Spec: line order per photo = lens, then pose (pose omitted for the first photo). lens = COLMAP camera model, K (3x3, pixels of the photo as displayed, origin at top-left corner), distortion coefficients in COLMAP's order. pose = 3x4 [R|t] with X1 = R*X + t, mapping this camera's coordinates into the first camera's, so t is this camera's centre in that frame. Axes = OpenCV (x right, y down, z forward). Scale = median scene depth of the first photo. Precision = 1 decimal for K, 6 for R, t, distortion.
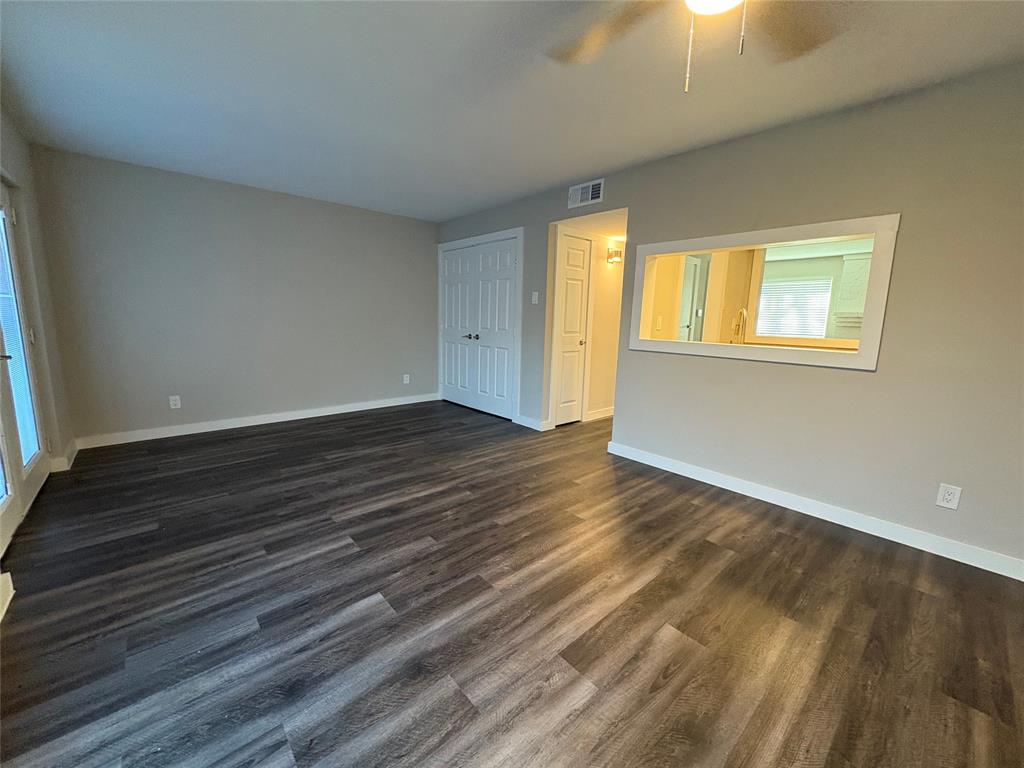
lens RADIAL K [[408.5, 0, 507.8], [0, 408.5, 379.0], [0, 0, 1]] dist [0.004663, 0.000559]
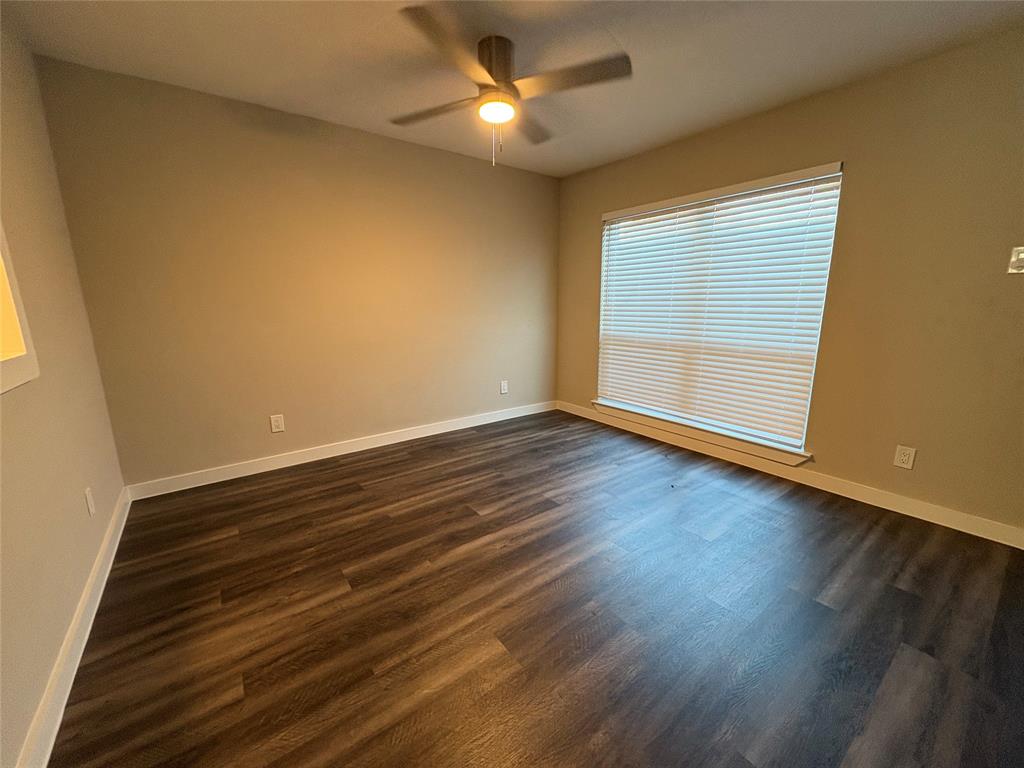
lens RADIAL K [[408.5, 0, 511.8], [0, 408.5, 386.3], [0, 0, 1]] dist [0.004663, 0.000559]
pose [[-0.996774, -0.038265, 0.070547, 0.169606], [-0.010238, 0.932464, 0.361118, -0.278986], [-0.079601, 0.359231, -0.929848, 1.800158]]
